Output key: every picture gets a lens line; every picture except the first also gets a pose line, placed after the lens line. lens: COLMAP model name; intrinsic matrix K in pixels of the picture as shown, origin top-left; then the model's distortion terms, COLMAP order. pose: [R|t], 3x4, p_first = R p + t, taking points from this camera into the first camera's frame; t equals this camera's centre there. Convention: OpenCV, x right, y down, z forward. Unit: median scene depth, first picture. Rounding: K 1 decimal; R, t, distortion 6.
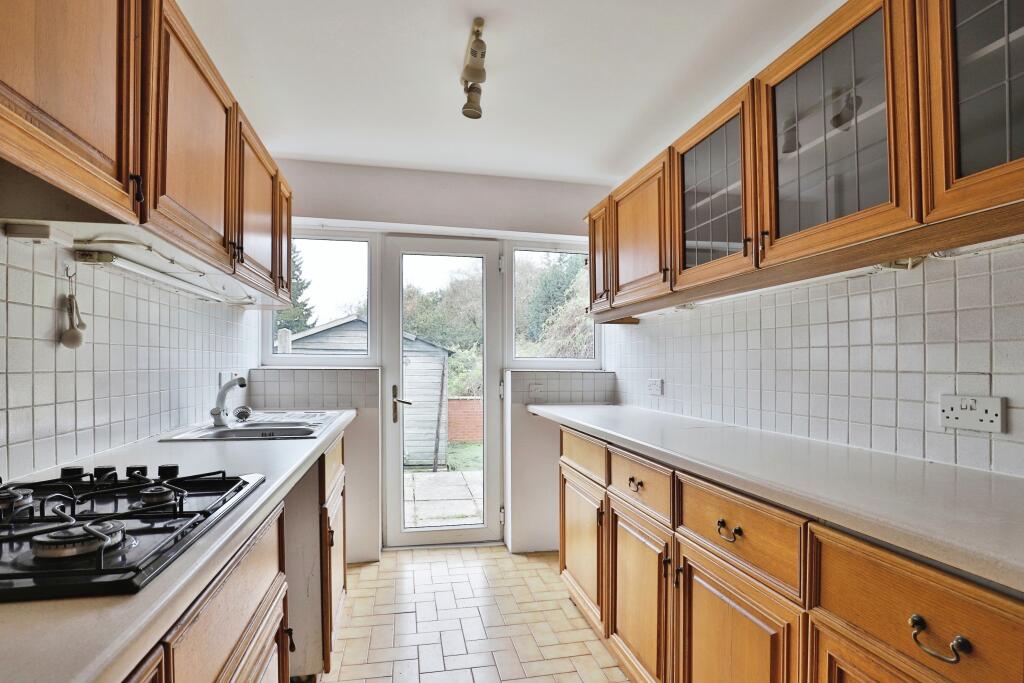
lens RADIAL K [[507.3, 0, 510.8], [0, 507.3, 370.0], [0, 0, 1]] dist [-0.025559, -0.000489]
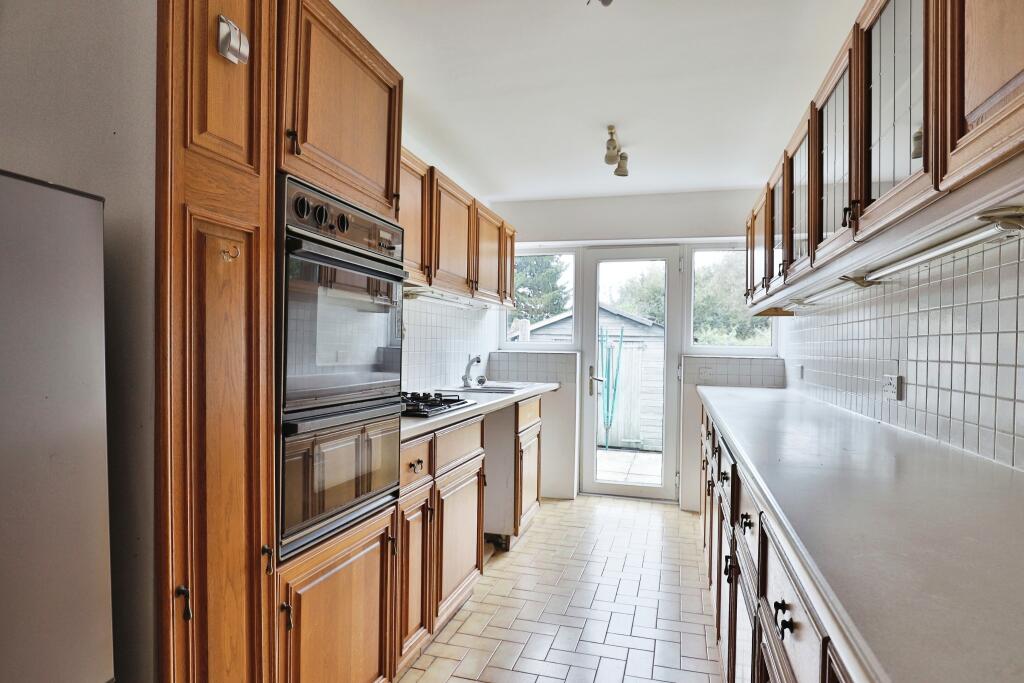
lens RADIAL K [[583.4, 0, 511.8], [0, 583.4, 352.4], [0, 0, 1]] dist [-0.000660, -0.000015]
pose [[0.884637, 0.013320, -0.466090, 0.313777], [-0.016003, 0.999870, -0.001799, 0.001618], [0.466006, 0.009050, 0.884735, -0.442171]]
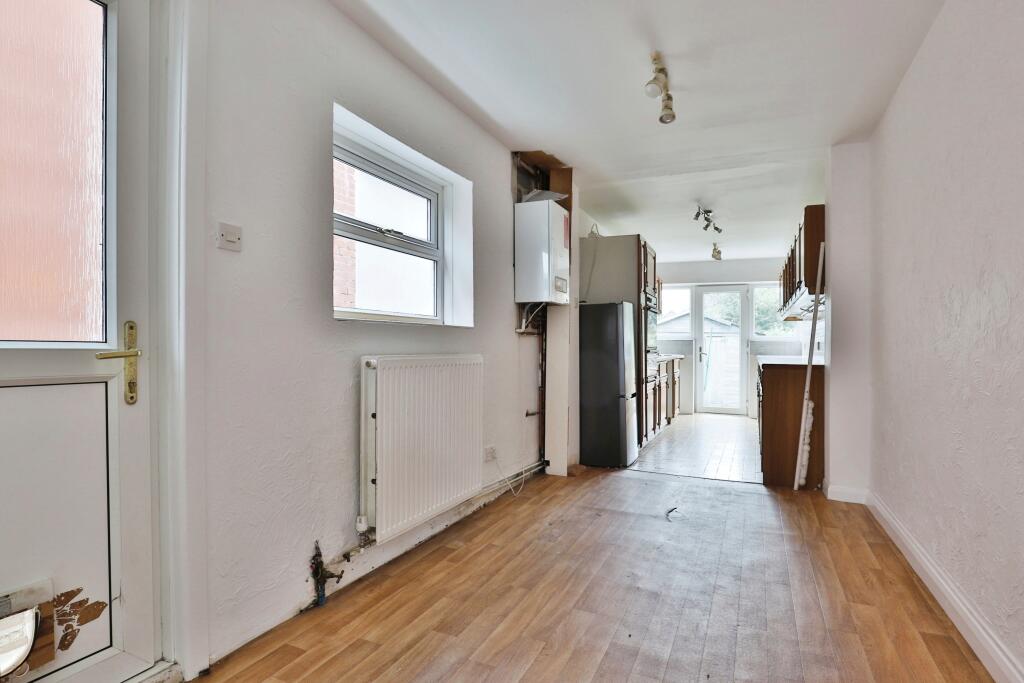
lens RADIAL K [[544.3, 0, 512.0], [0, 544.3, 341.5], [0, 0, 1]] dist [-0.000969, -0.000086]
pose [[0.809485, -0.002784, -0.587133, 0.663764], [-0.010069, 0.999776, -0.018622, 0.070597], [0.587054, 0.020986, 0.809276, -1.910029]]
